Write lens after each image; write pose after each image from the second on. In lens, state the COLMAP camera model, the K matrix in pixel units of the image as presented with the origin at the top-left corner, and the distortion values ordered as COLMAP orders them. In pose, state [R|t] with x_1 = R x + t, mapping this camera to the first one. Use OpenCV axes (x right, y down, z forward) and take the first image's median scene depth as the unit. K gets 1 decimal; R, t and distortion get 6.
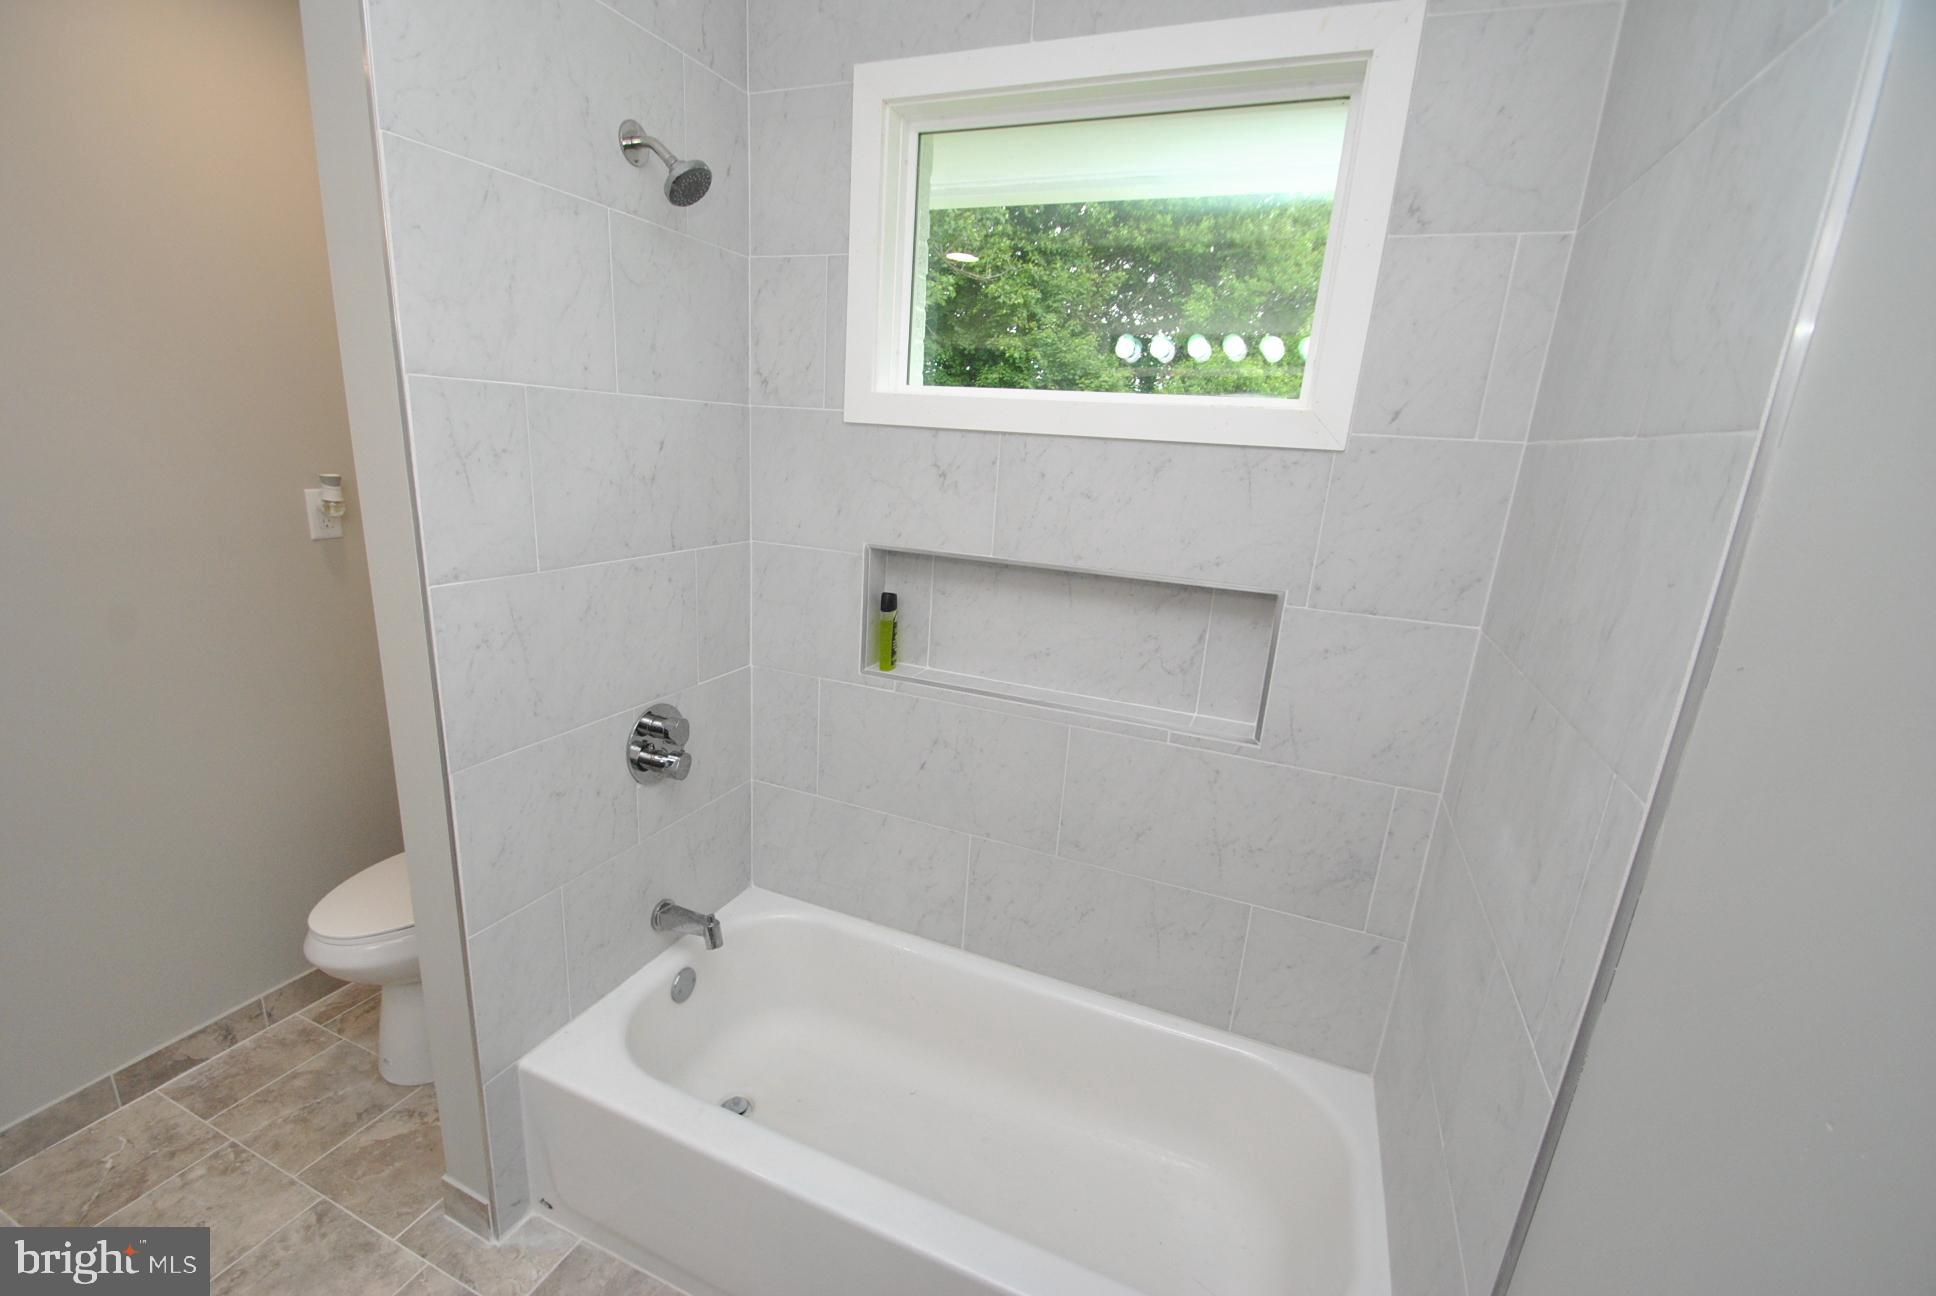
lens RADIAL K [[844.8, 0, 925.5], [0, 844.8, 675.4], [0, 0, 1]] dist [-0.002464, -0.007138]
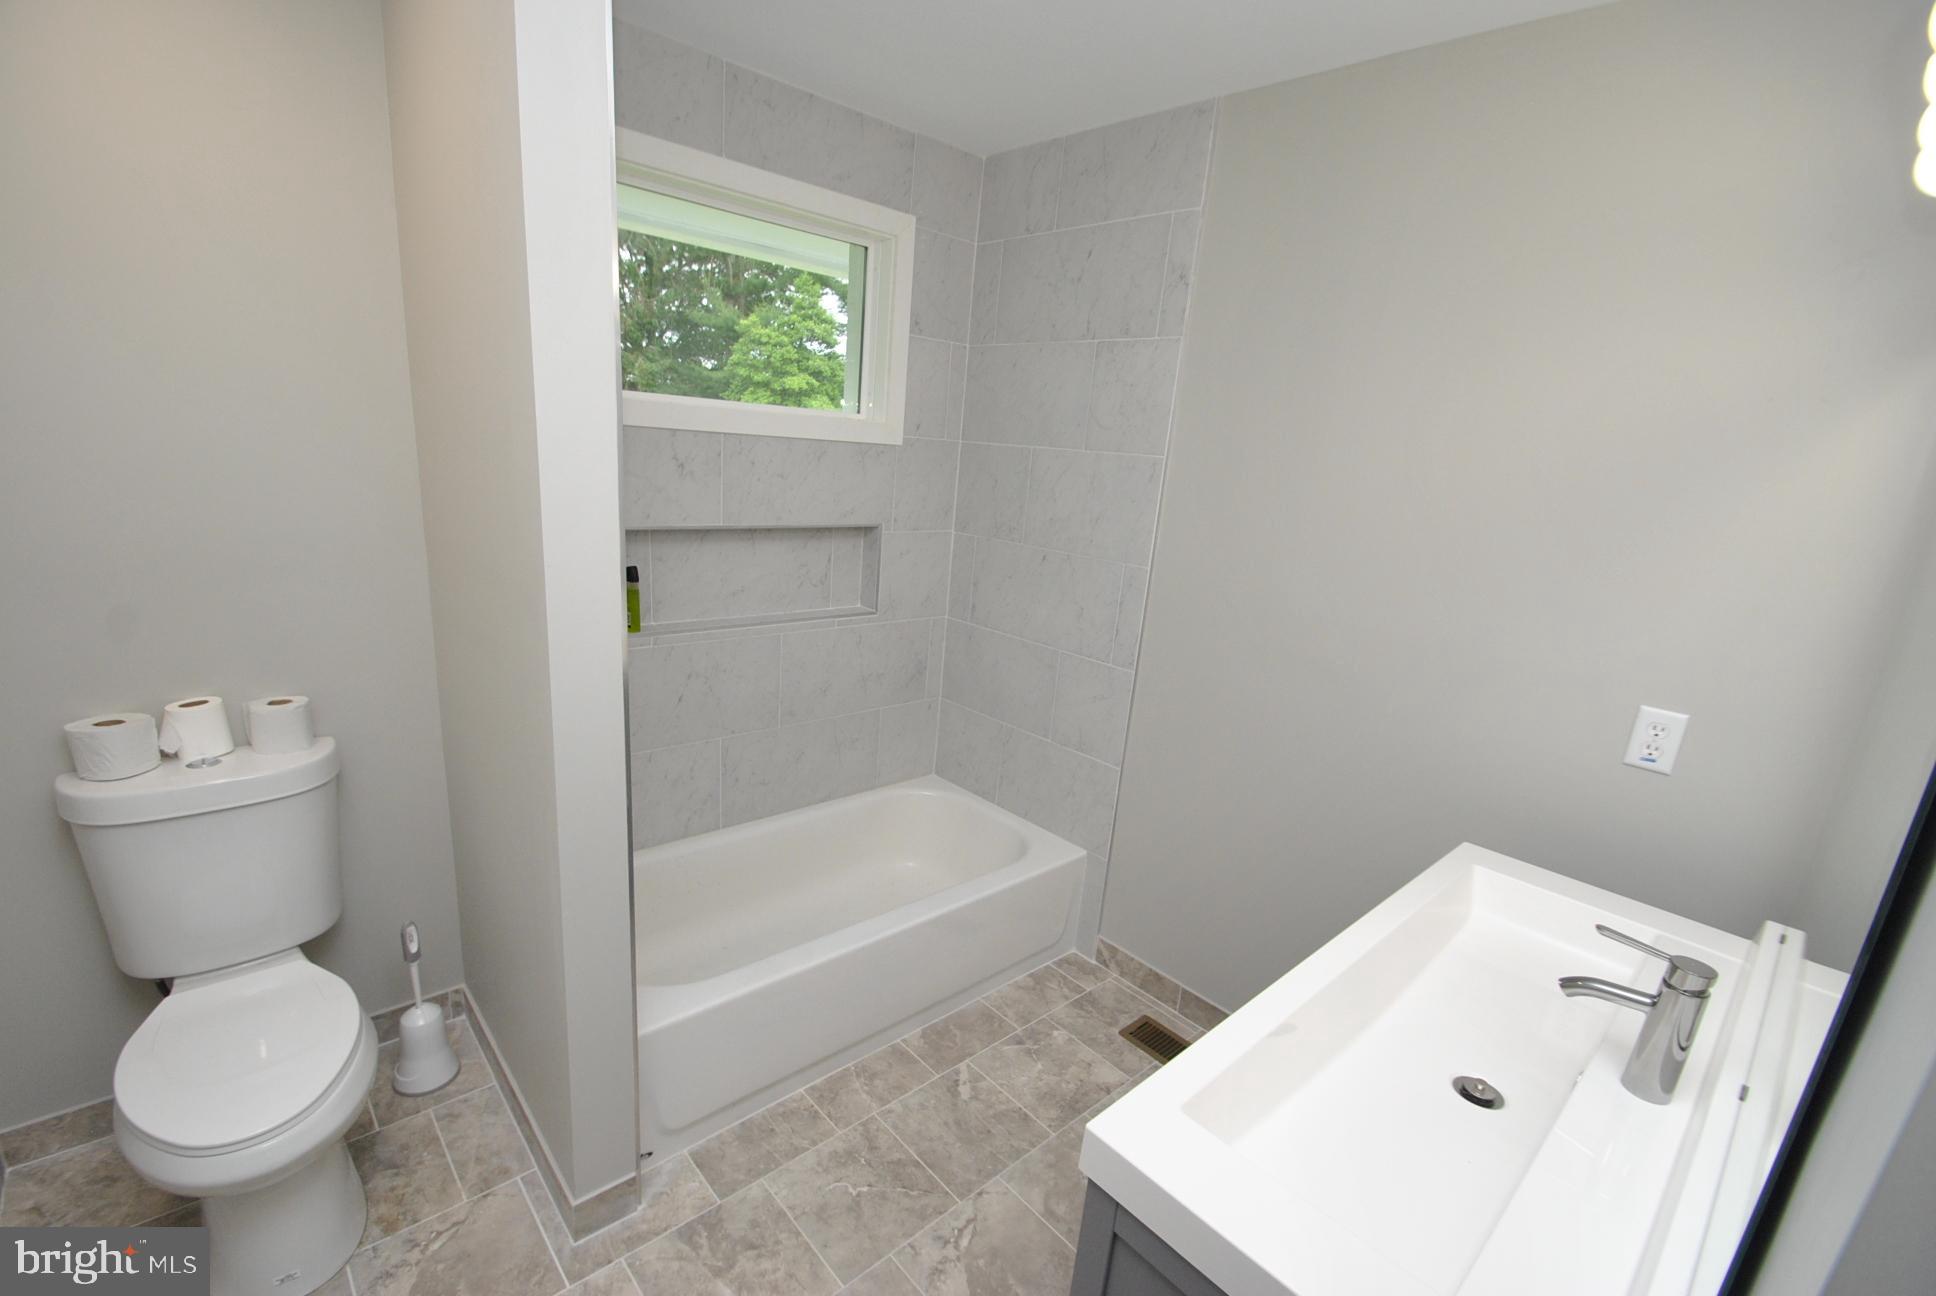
lens RADIAL K [[844.8, 0, 930.3], [0, 844.8, 681.6], [0, 0, 1]] dist [-0.002464, -0.007138]
pose [[0.421342, -0.269057, 0.866071, -1.074661], [0.206879, 0.958314, 0.197068, -0.101559], [-0.882990, 0.096139, 0.459441, 0.109752]]
